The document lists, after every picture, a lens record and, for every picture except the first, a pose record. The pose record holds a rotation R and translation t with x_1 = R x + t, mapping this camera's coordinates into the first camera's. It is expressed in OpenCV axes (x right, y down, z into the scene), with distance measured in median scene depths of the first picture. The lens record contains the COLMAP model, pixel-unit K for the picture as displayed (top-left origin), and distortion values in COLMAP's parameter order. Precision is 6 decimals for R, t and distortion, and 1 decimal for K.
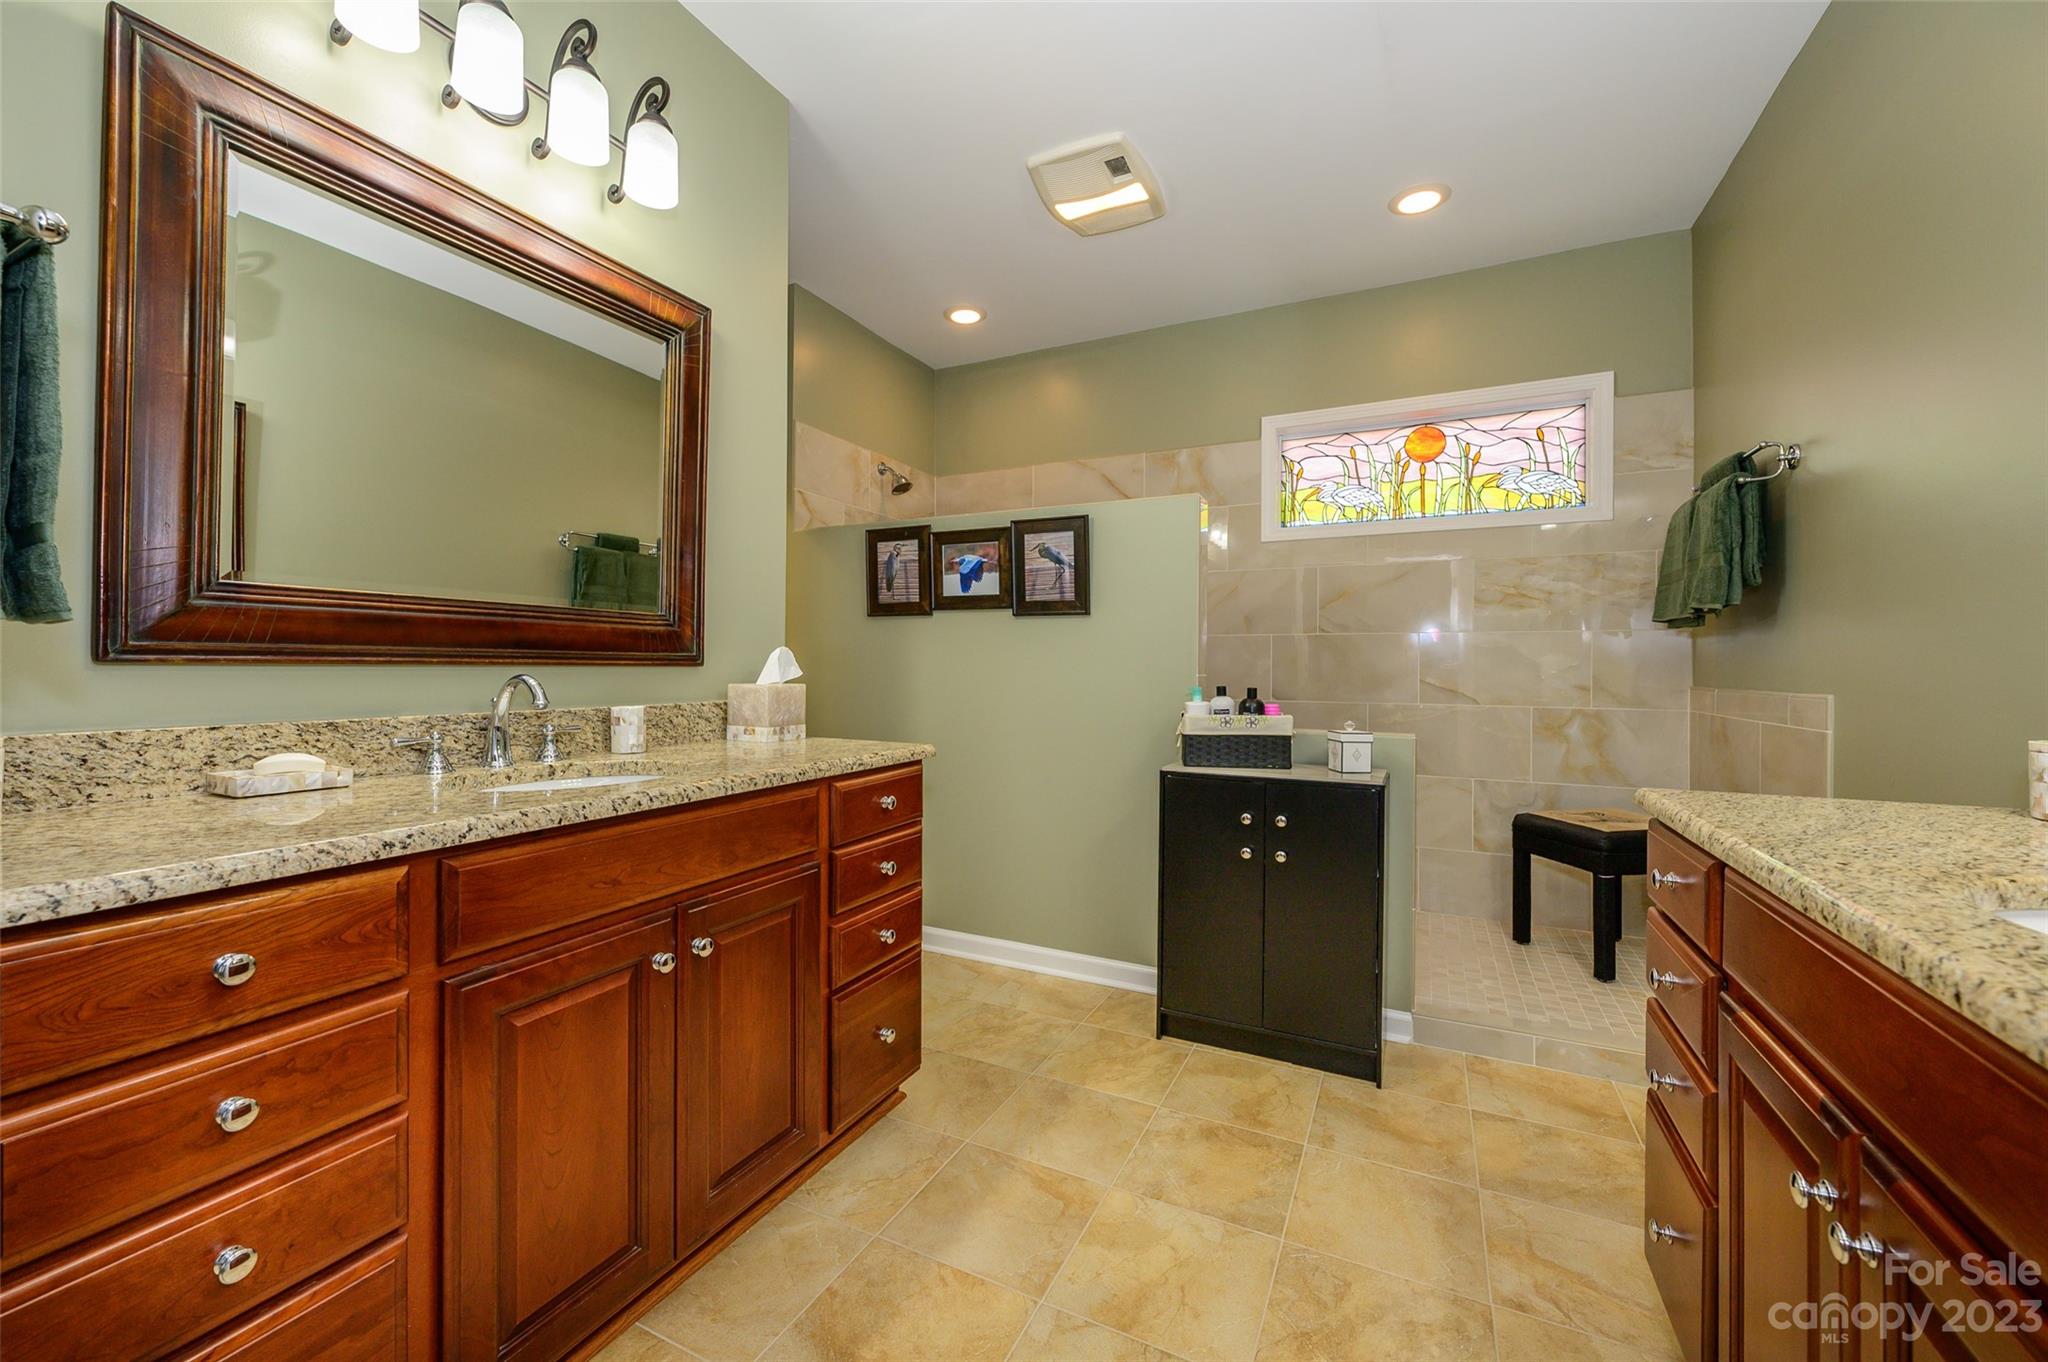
lens RADIAL K [[816.9, 0, 1008.8], [0, 816.9, 665.5], [0, 0, 1]] dist [0.000393, 0.000252]
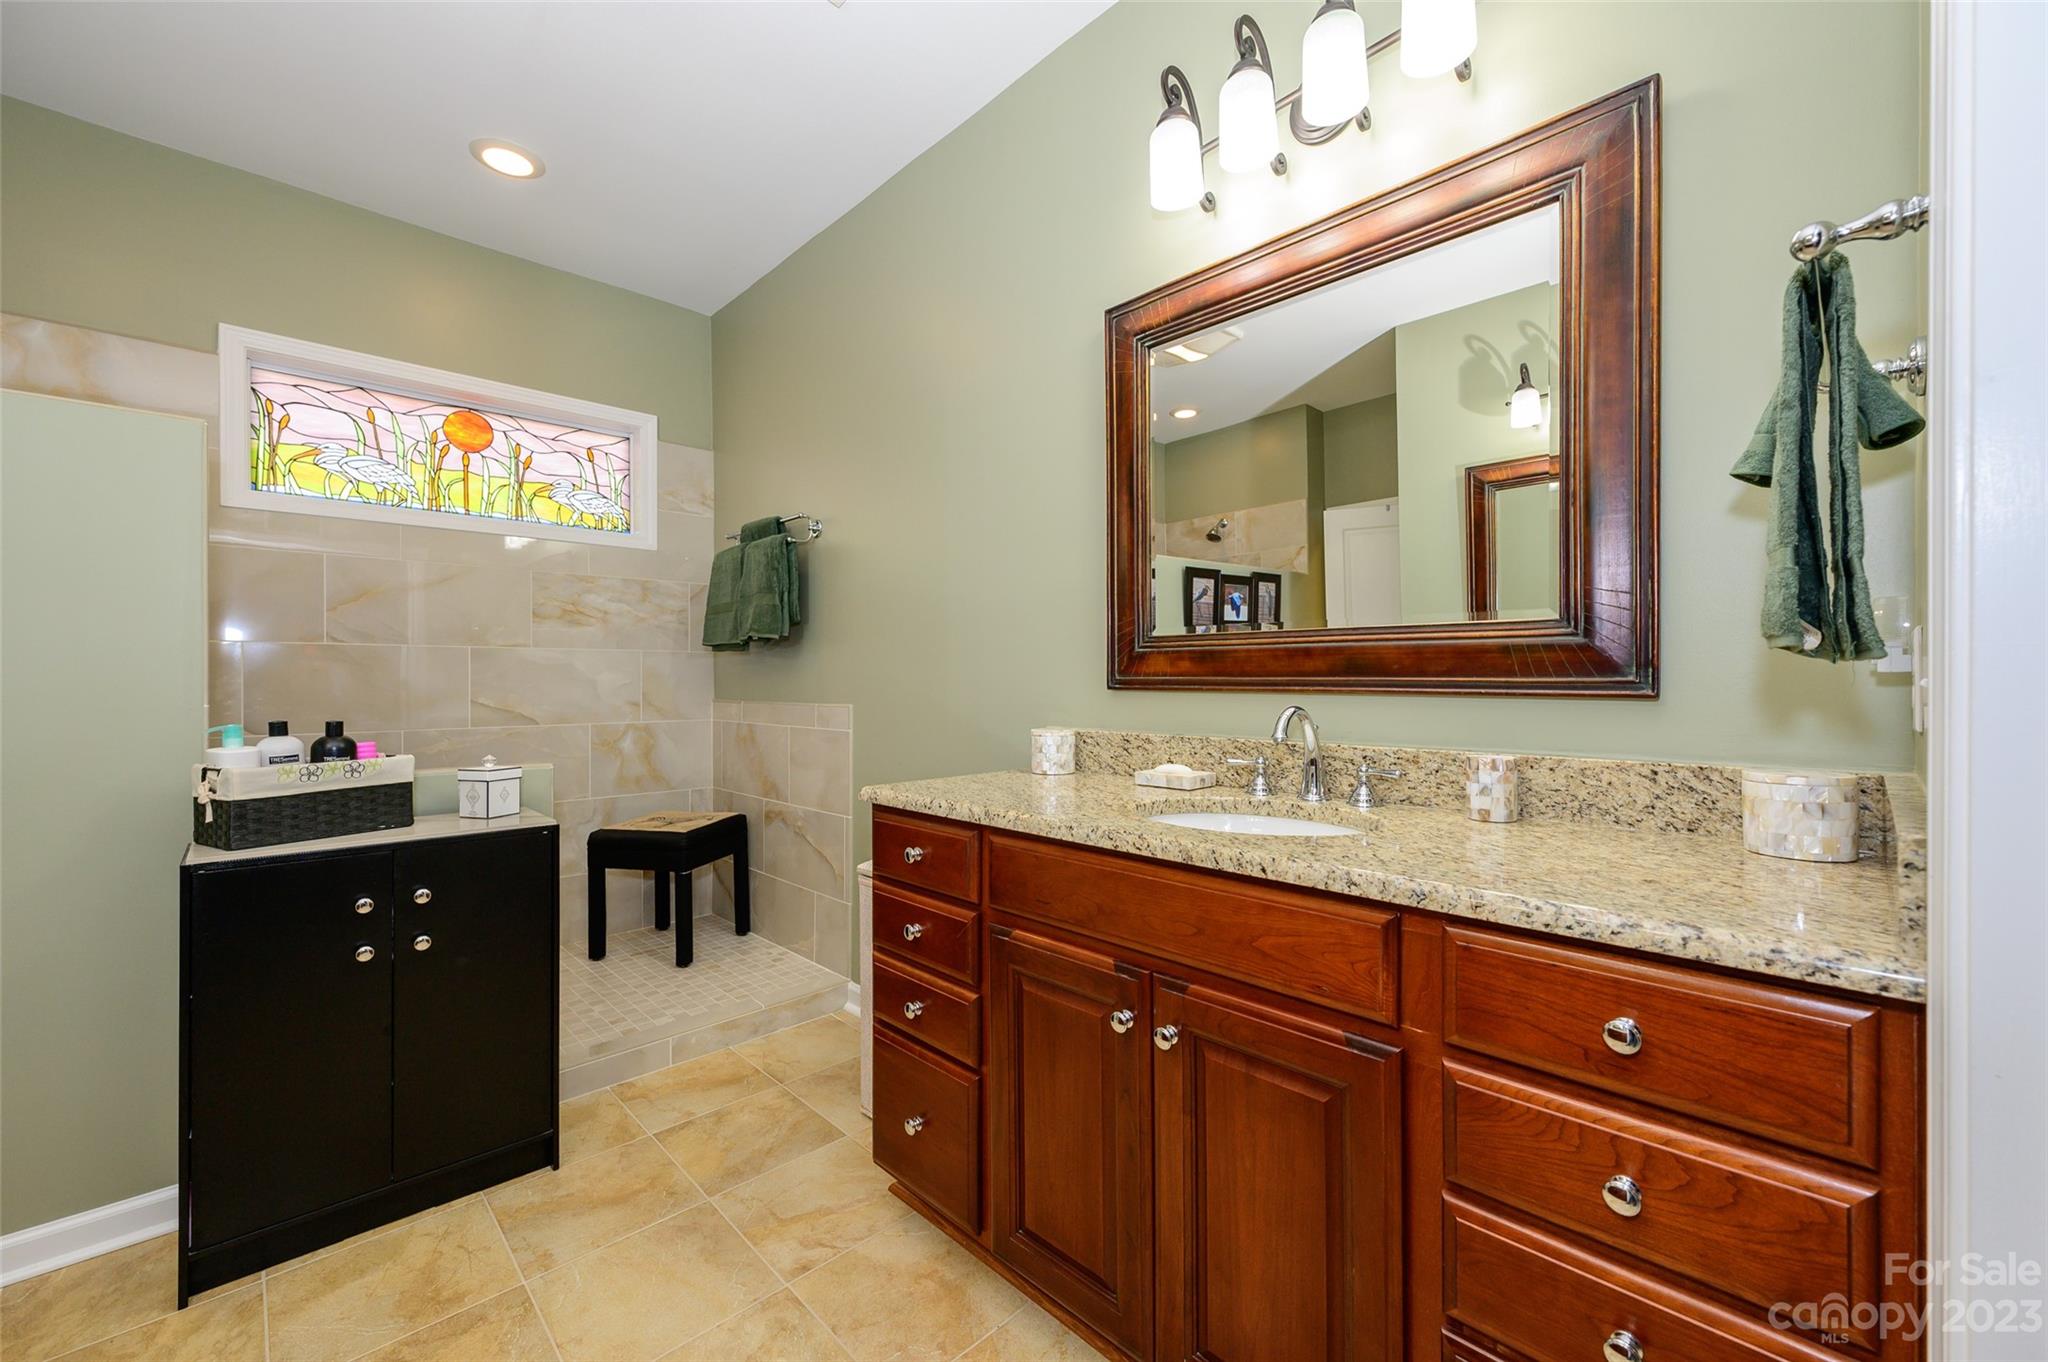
lens RADIAL K [[816.9, 0, 1038.5], [0, 816.9, 681.4], [0, 0, 1]] dist [0.000393, 0.000252]
pose [[0.320191, -0.009070, 0.947310, -0.152313], [0.002884, 0.999959, 0.008600, -0.009977], [-0.947349, -0.000022, 0.320204, 0.165930]]
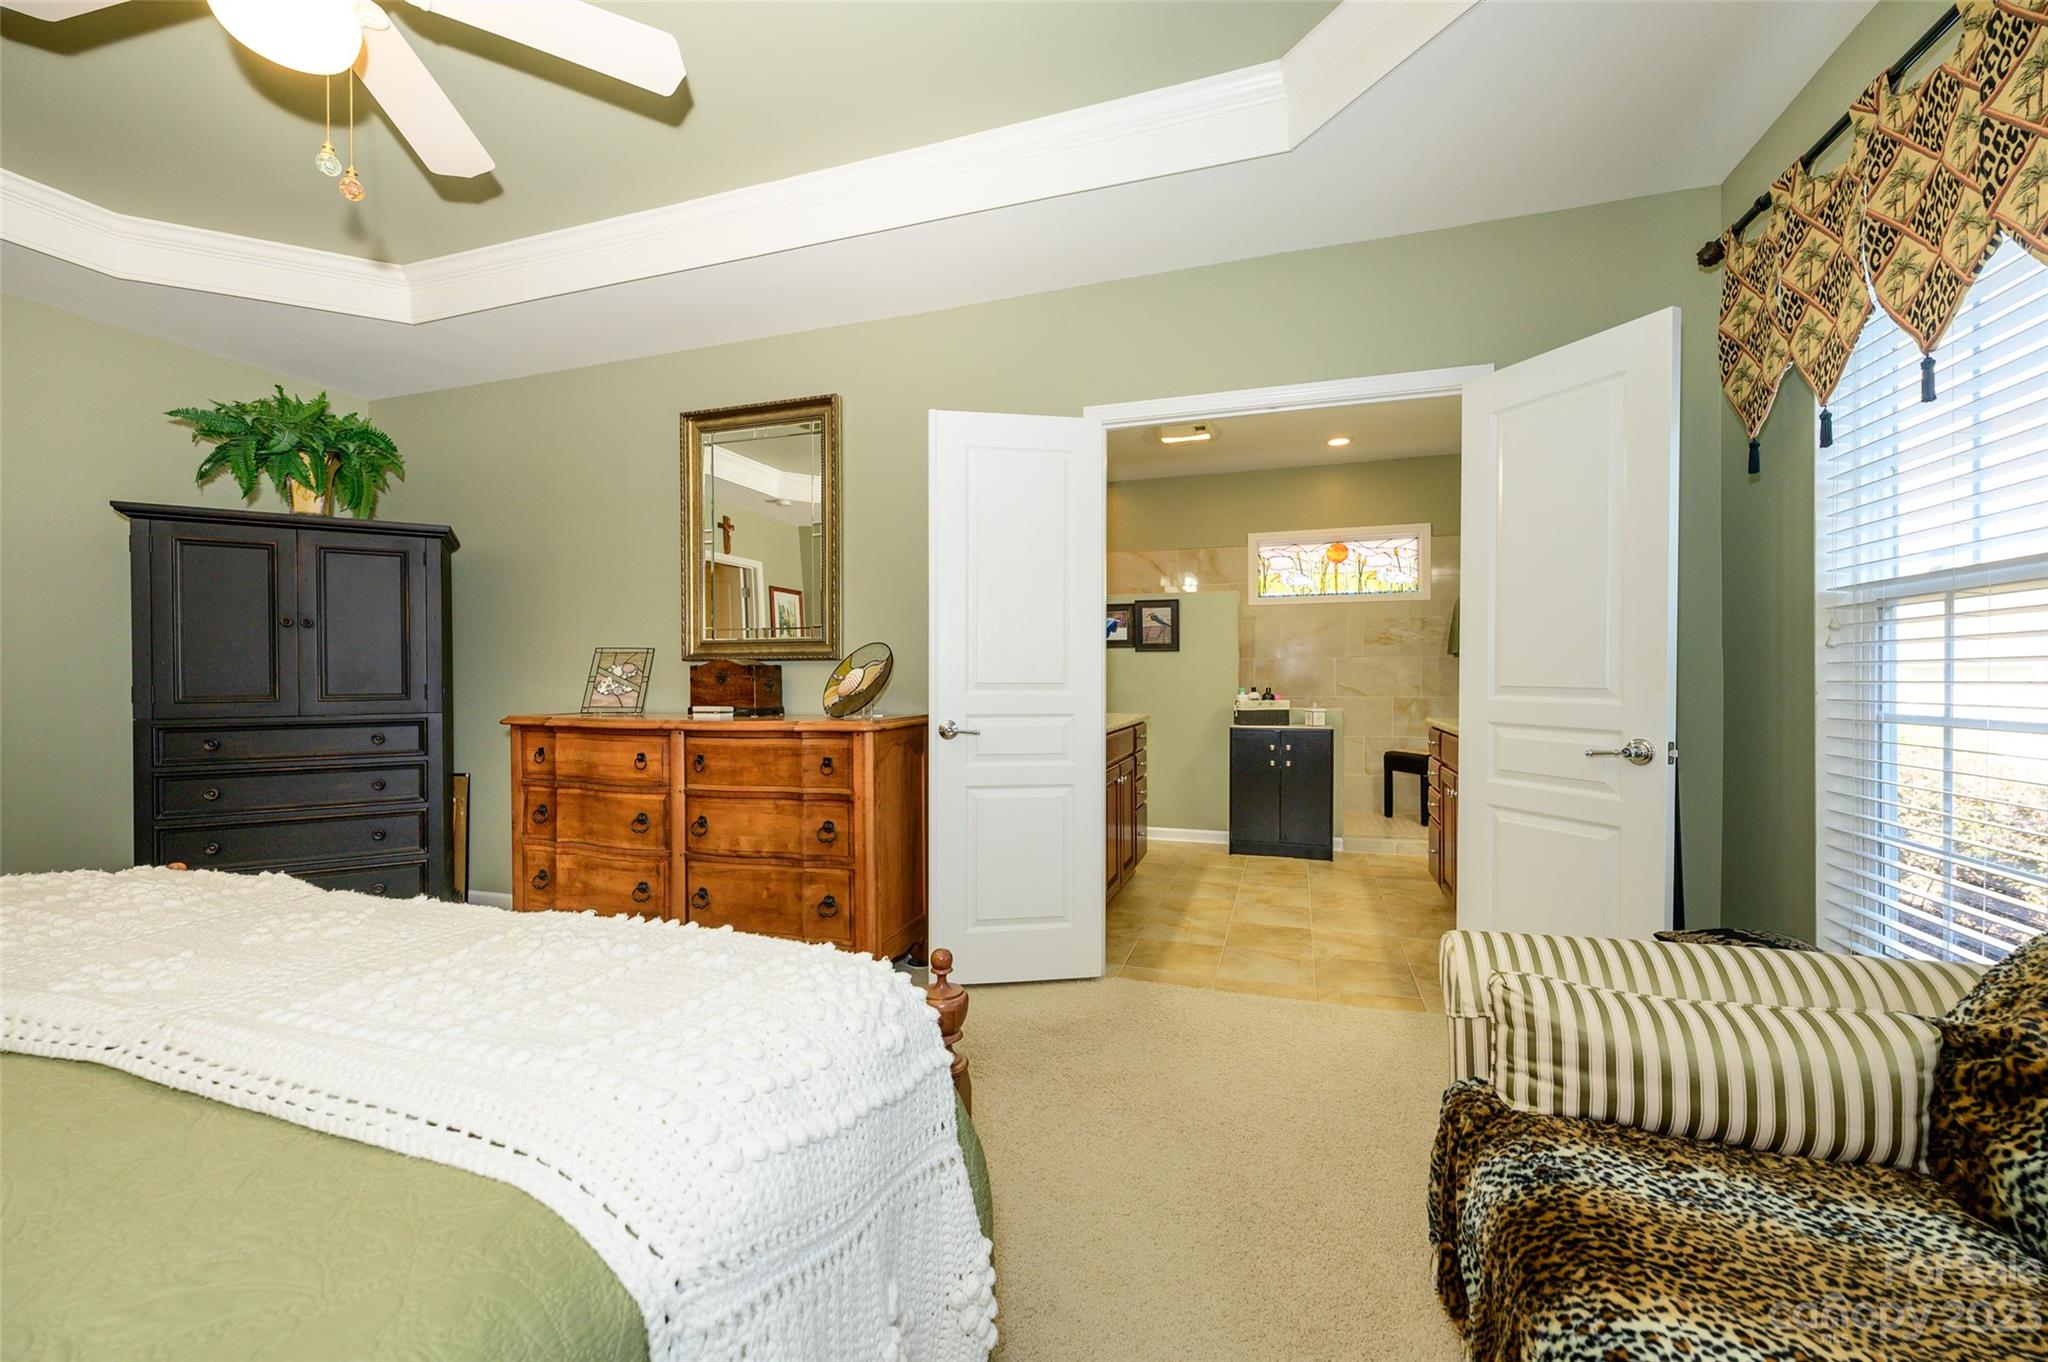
lens RADIAL K [[816.9, 0, 1013.8], [0, 816.9, 681.5], [0, 0, 1]] dist [0.000393, 0.000252]
pose [[0.990591, -0.010303, 0.136468, -0.536679], [0.009312, 0.999925, 0.007893, -0.009052], [-0.136539, -0.006548, 0.990613, -0.830457]]
